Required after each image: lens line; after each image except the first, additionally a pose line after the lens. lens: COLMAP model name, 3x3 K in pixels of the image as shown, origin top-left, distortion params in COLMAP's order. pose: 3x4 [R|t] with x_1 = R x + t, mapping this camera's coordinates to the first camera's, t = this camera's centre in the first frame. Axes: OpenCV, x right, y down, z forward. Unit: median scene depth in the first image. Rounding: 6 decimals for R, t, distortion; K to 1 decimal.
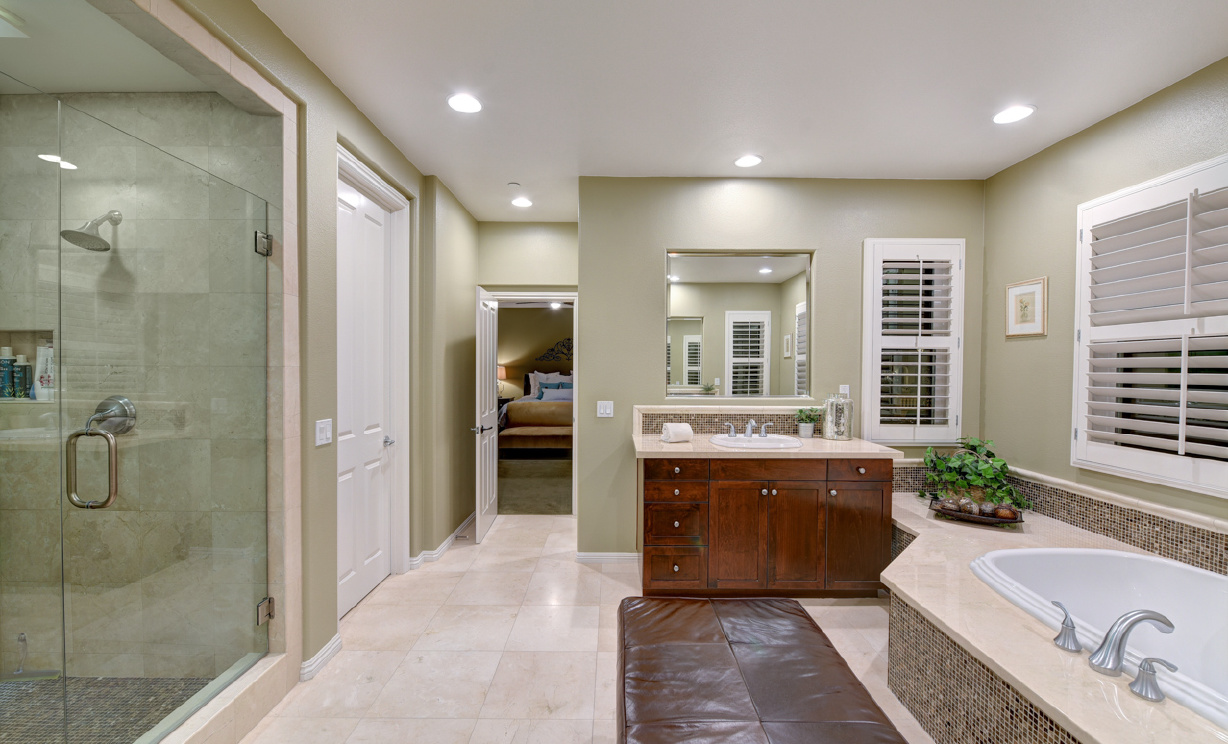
lens RADIAL K [[485.3, 0, 618.2], [0, 485.3, 378.0], [0, 0, 1]] dist [-0.004027, -0.000250]
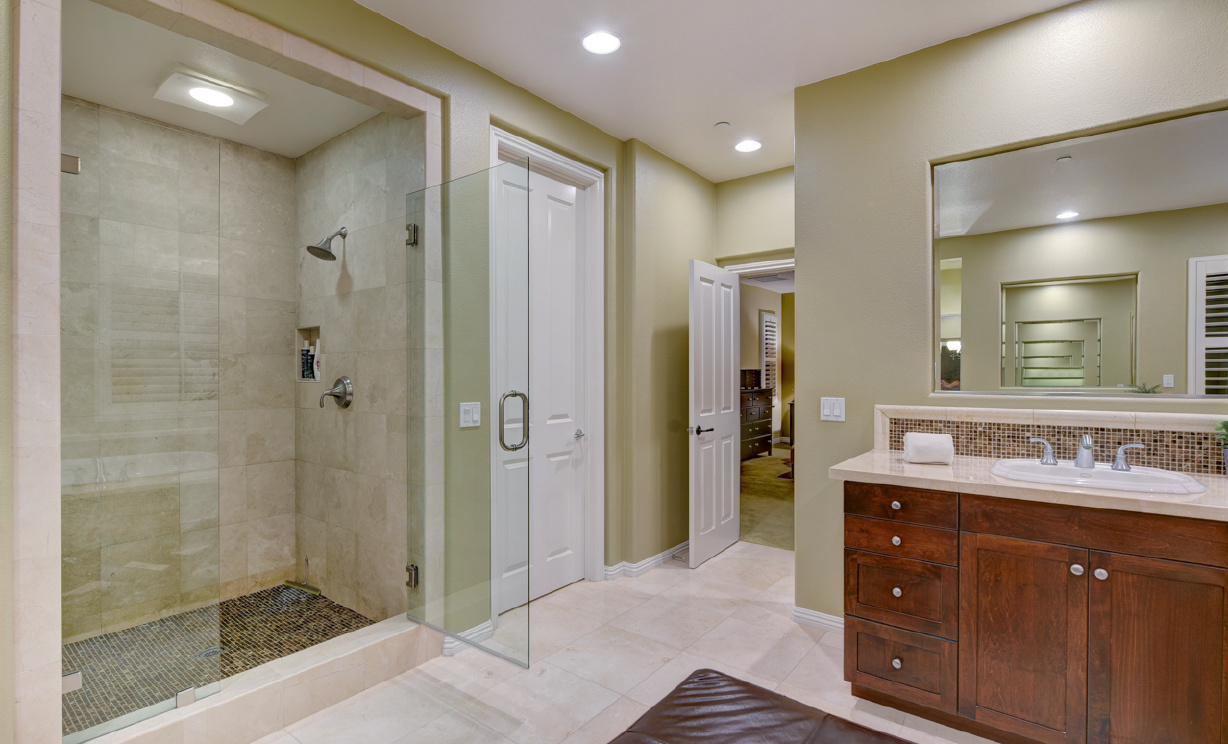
lens RADIAL K [[574.1, 0, 620.8], [0, 574.1, 375.2], [0, 0, 1]] dist [-0.008218, 0.000008]
pose [[0.786300, -0.003608, -0.617834, 0.292107], [-0.006568, 0.999878, -0.014198, 0.034806], [0.617810, 0.015222, 0.786180, 0.196714]]
